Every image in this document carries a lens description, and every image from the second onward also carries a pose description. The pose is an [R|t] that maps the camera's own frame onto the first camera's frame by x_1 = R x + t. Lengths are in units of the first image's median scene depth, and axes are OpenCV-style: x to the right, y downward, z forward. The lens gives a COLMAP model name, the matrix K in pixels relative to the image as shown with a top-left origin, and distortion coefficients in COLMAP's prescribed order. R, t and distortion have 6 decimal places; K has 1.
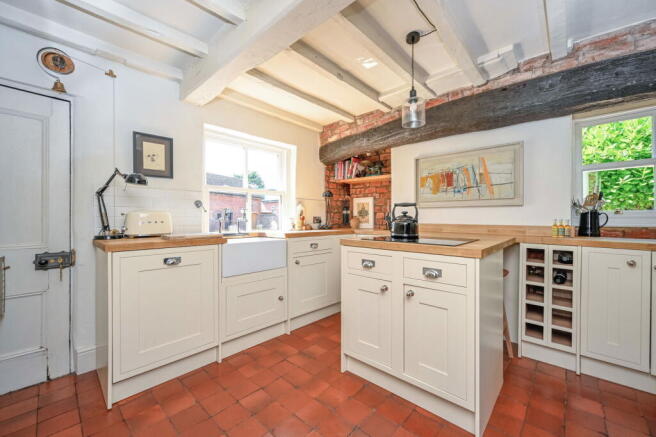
lens RADIAL K [[261.7, 0, 330.5], [0, 261.7, 217.8], [0, 0, 1]] dist [-0.002745, 0.000210]
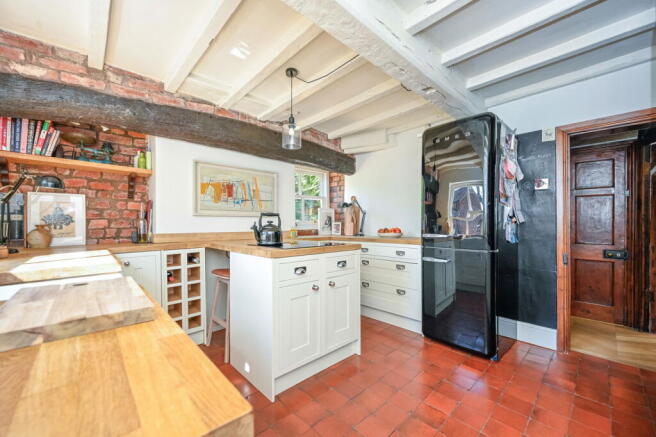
lens RADIAL K [[261.7, 0, 330.5], [0, 261.7, 222.8], [0, 0, 1]] dist [-0.002745, 0.000210]
pose [[0.075003, 0.006614, 0.997161, -0.555505], [0.007927, 0.999942, -0.007229, -0.003986], [-0.997152, 0.008447, 0.074947, 0.493946]]
